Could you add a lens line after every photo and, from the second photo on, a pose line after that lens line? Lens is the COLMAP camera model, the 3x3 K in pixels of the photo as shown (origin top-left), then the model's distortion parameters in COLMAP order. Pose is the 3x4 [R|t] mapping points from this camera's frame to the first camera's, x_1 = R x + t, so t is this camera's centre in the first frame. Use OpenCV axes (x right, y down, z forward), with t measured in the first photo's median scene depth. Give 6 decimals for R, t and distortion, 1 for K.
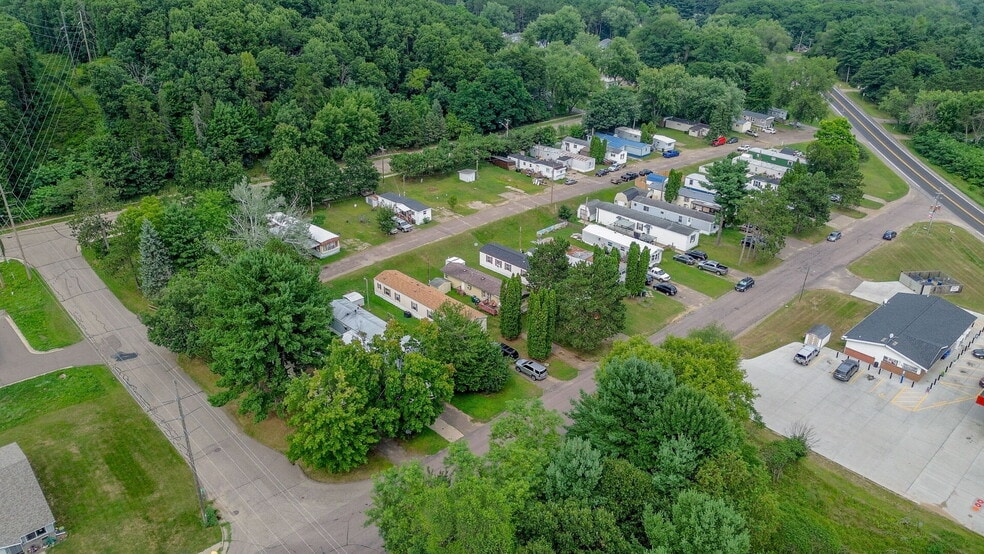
lens RADIAL K [[694.1, 0, 489.1], [0, 694.1, 277.4], [0, 0, 1]] dist [0.086157, -0.088729]
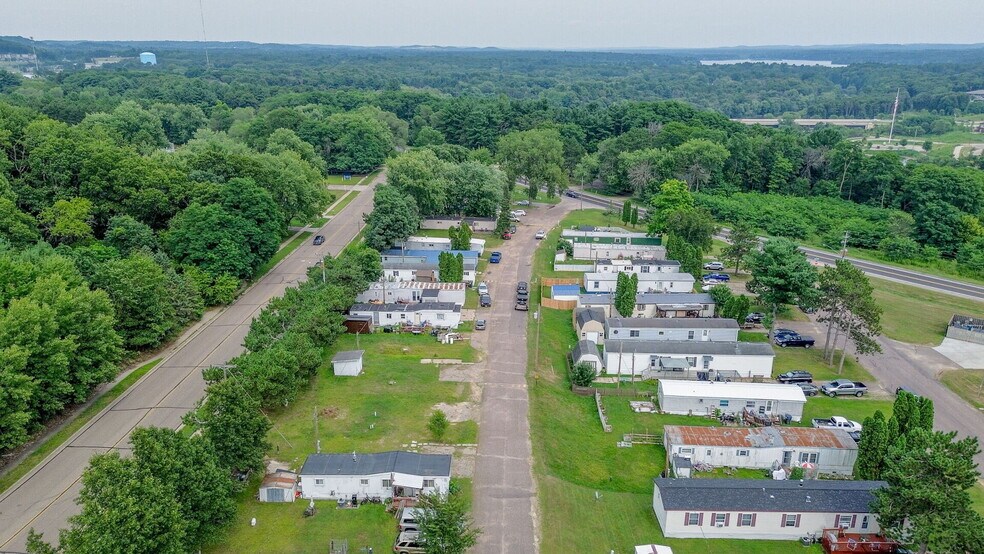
lens RADIAL K [[694.1, 0, 489.1], [0, 694.1, 277.4], [0, 0, 1]] dist [0.086157, -0.088729]
pose [[0.716806, -0.216703, 0.662743, -0.313093], [0.305847, 0.951880, -0.019552, -0.176420], [-0.626615, 0.216713, 0.748592, 0.545688]]
